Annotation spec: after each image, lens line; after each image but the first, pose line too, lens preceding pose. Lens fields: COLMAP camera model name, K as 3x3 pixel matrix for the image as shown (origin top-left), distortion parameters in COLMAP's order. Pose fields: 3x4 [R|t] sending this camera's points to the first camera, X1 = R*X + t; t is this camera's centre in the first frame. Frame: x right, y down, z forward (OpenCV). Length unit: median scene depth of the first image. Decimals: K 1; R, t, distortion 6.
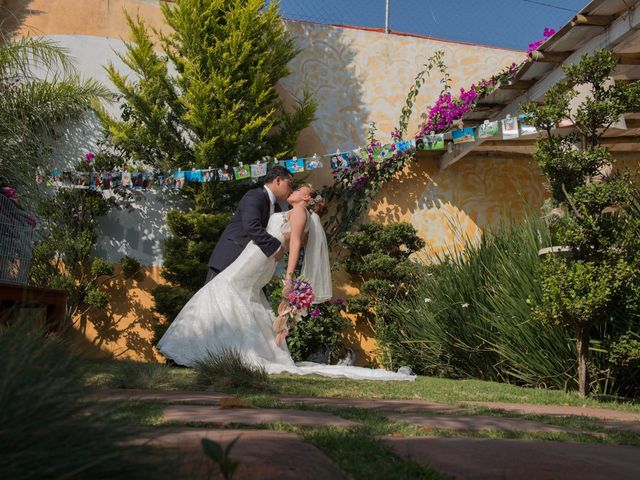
lens RADIAL K [[717.1, 0, 320.0], [0, 717.1, 240.0], [0, 0, 1]] dist [0.021843, 0.021812]
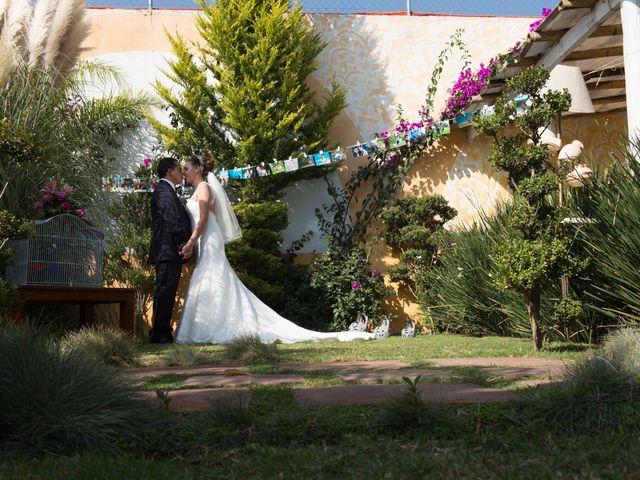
lens RADIAL K [[717.1, 0, 320.0], [0, 717.1, 240.0], [0, 0, 1]] dist [0.021843, 0.021812]
pose [[0.991909, -0.080566, -0.098114, 0.048835], [0.085337, 0.995316, 0.045434, -0.021834], [0.093994, -0.053440, 0.994138, -0.099247]]
